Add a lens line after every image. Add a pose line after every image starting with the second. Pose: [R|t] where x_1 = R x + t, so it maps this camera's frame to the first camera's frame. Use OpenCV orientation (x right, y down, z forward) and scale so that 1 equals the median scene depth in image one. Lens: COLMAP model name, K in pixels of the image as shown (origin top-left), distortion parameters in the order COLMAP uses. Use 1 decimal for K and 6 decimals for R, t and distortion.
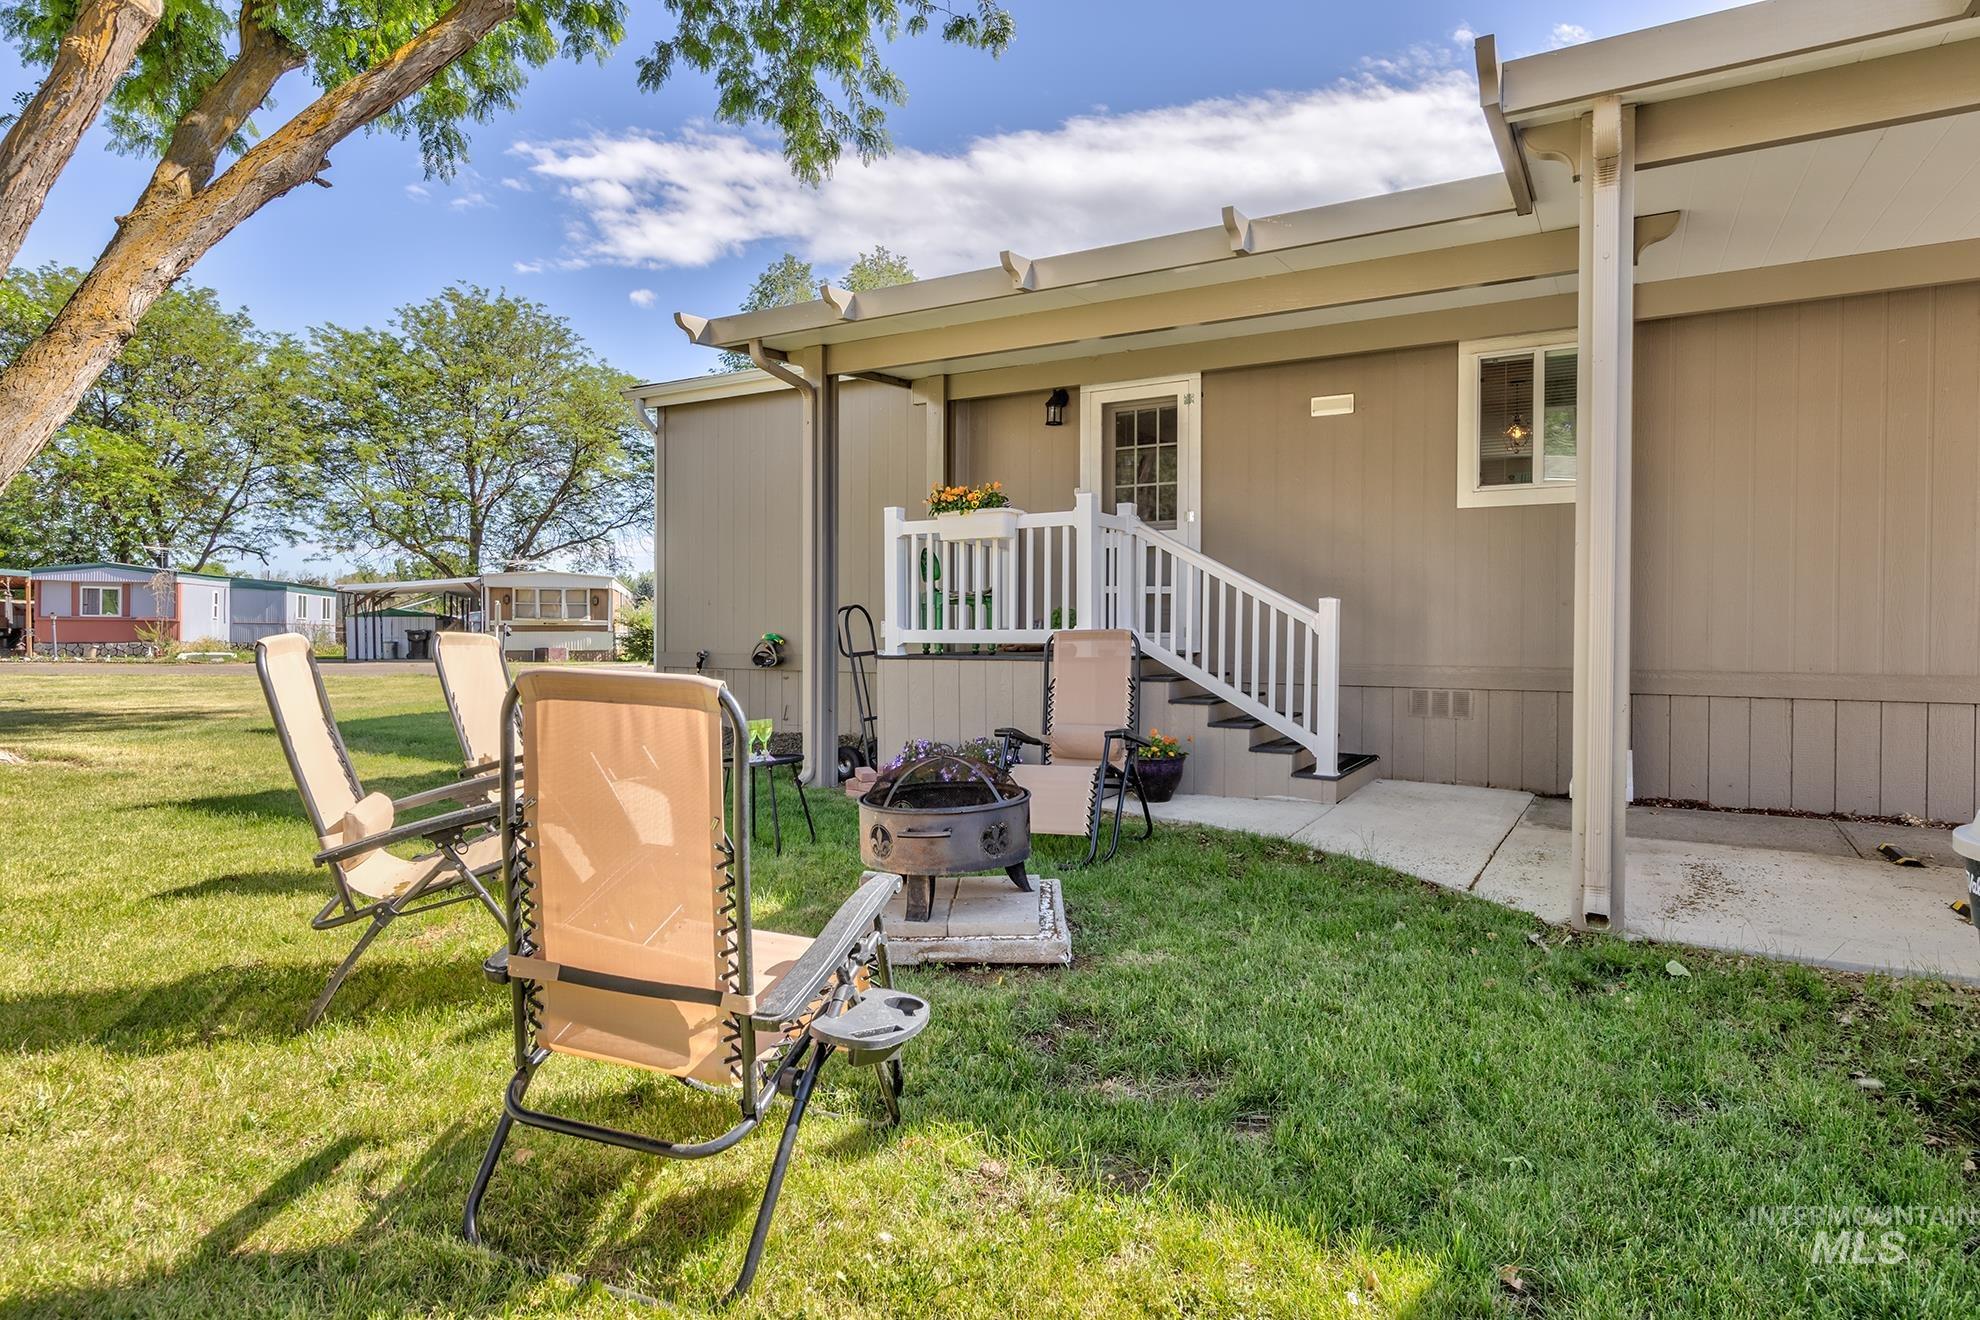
lens RADIAL K [[1081.6, 0, 992.4], [0, 1081.6, 654.5], [0, 0, 1]] dist [0.004359, 0.001139]
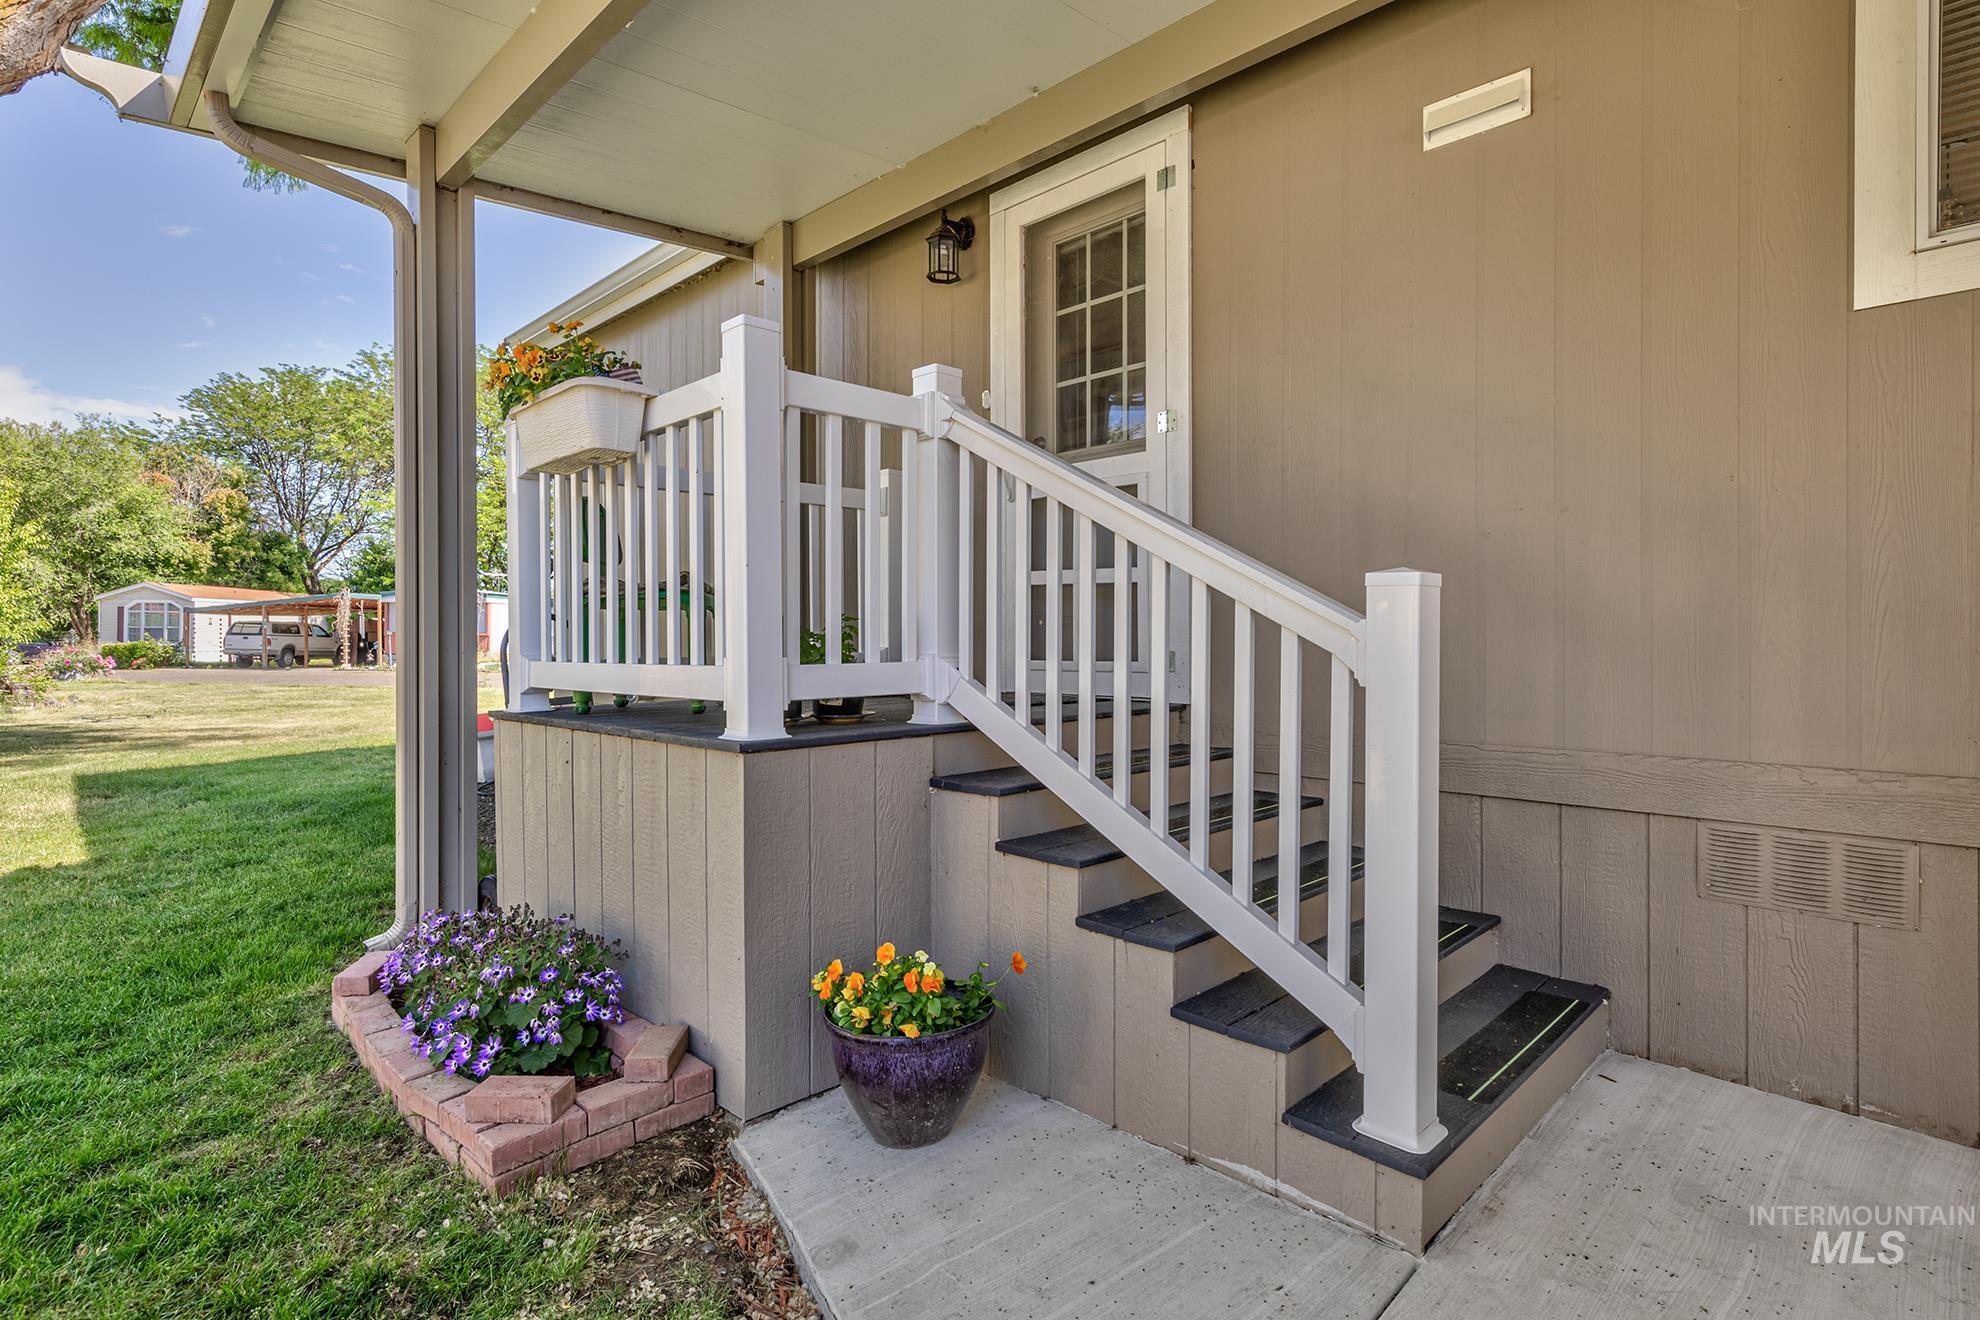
lens RADIAL K [[1005.0, 0, 975.2], [0, 1005.0, 654.0], [0, 0, 1]] dist [0.003825, -0.000445]
pose [[0.966399, -0.003949, -0.257015, 0.243106], [0.001330, 0.999945, -0.010362, -0.022558], [0.257041, 0.009672, 0.966352, 0.624341]]
